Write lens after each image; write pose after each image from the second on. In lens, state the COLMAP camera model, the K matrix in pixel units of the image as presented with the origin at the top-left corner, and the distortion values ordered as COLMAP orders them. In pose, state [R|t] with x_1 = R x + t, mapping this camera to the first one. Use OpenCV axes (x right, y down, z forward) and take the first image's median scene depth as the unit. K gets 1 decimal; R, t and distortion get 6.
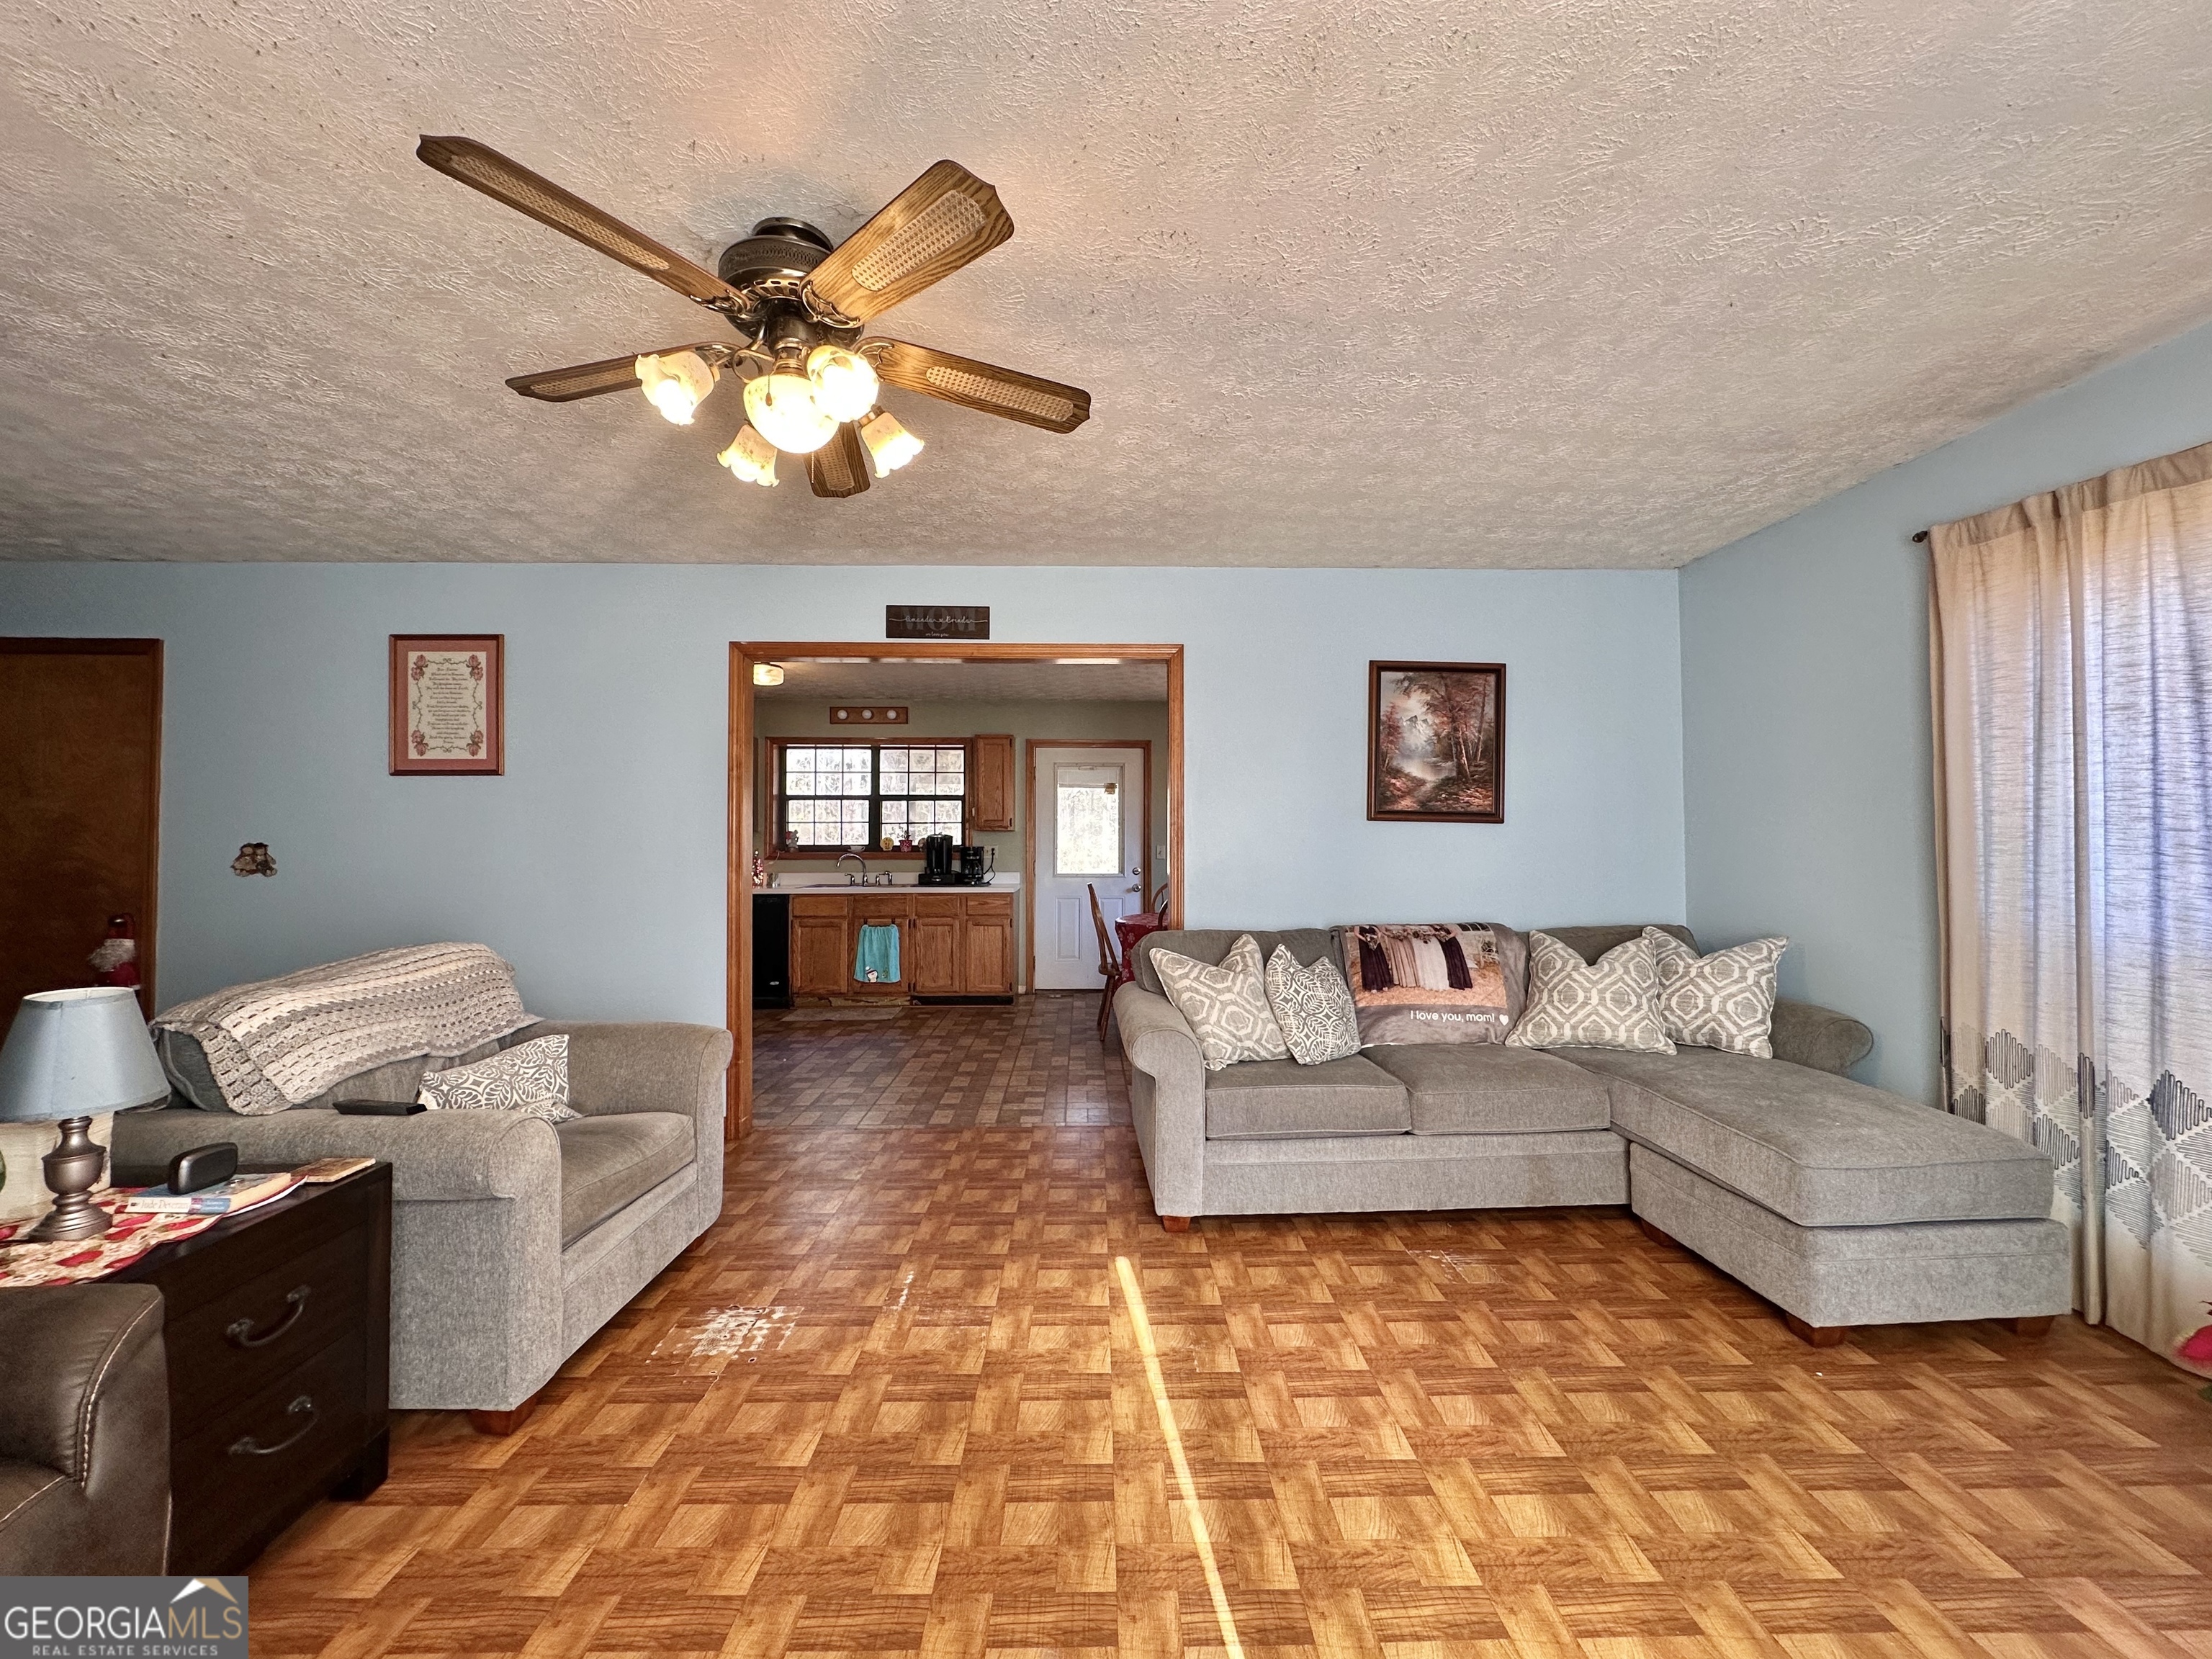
lens RADIAL K [[882.9, 0, 1106.3], [0, 882.9, 824.7], [0, 0, 1]] dist [-0.002900, 0.000618]
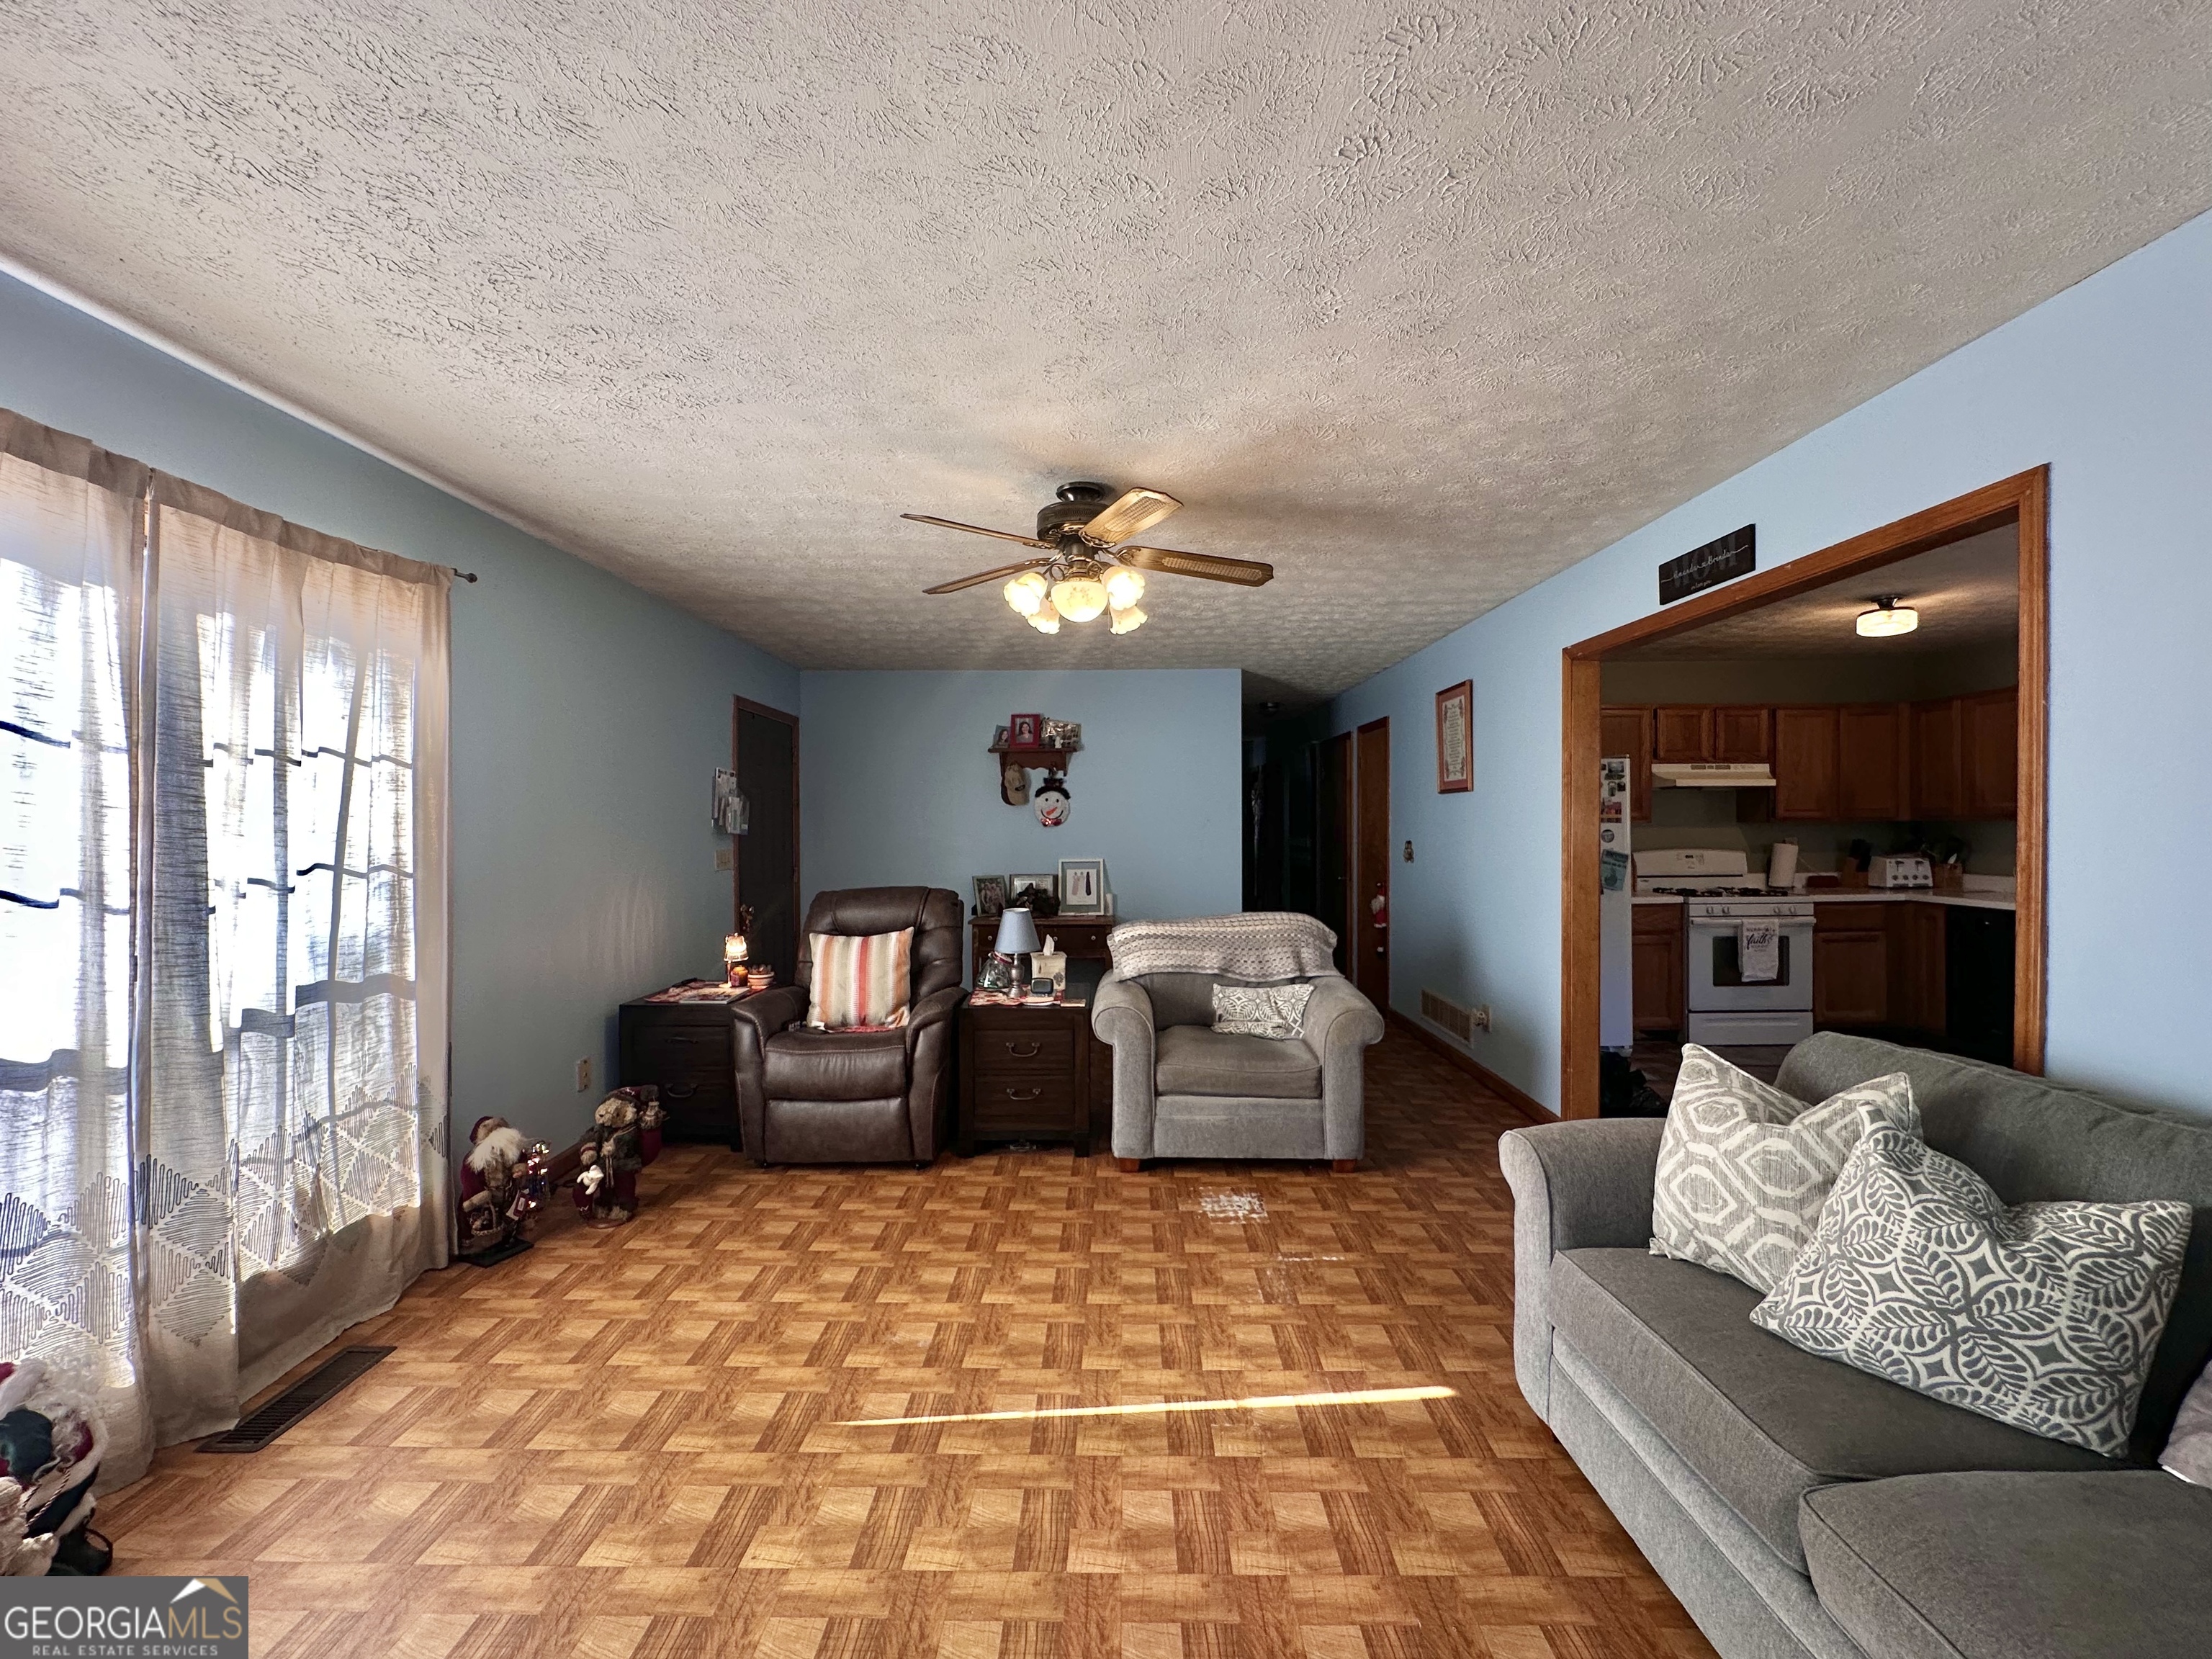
lens RADIAL K [[882.9, 0, 1105.6], [0, 882.9, 828.3], [0, 0, 1]] dist [-0.002900, 0.000618]
pose [[-0.033273, 0.007710, -0.999417, 0.584678], [0.031866, 0.999470, 0.006649, -0.027521], [0.998938, -0.031626, -0.033501, 0.507794]]
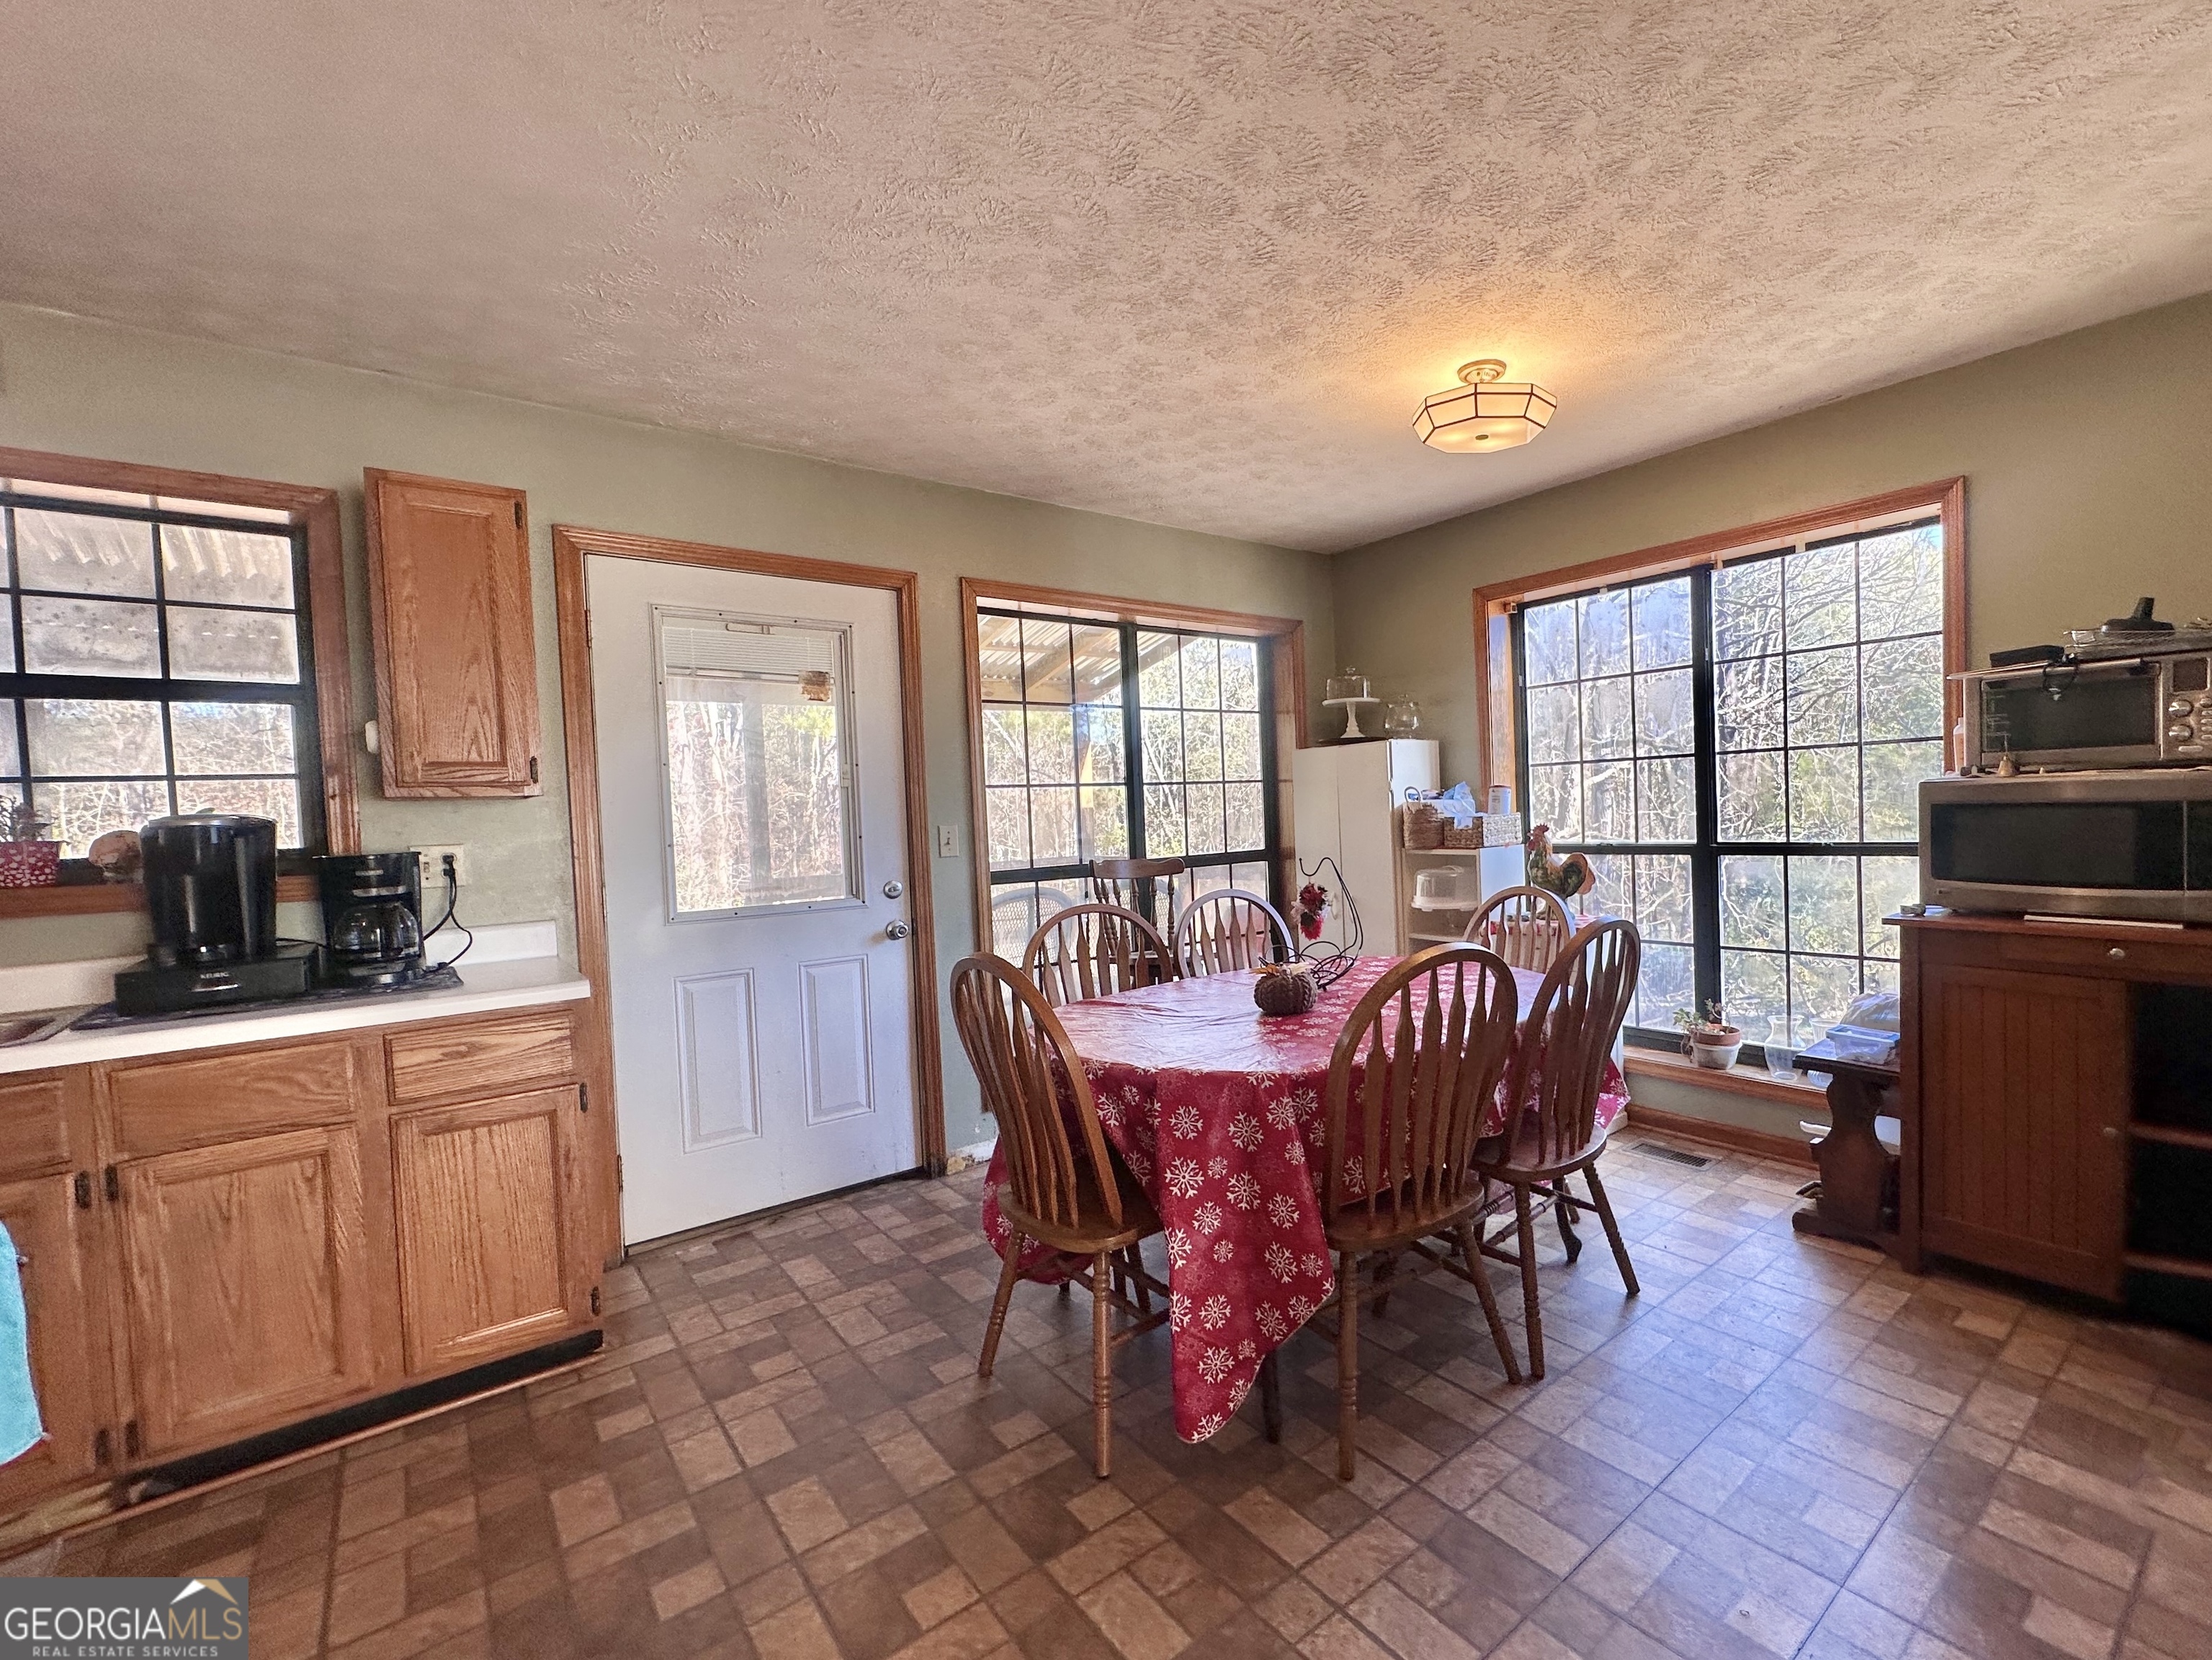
lens RADIAL K [[988.1, 0, 1243.1], [0, 988.1, 831.7], [0, 0, 1]] dist [-0.001988, -0.000987]
pose [[0.774071, -0.044450, 0.631537, -0.249226], [0.019674, 0.998739, 0.046180, 0.014542], [-0.632793, -0.023322, 0.773970, 1.038705]]
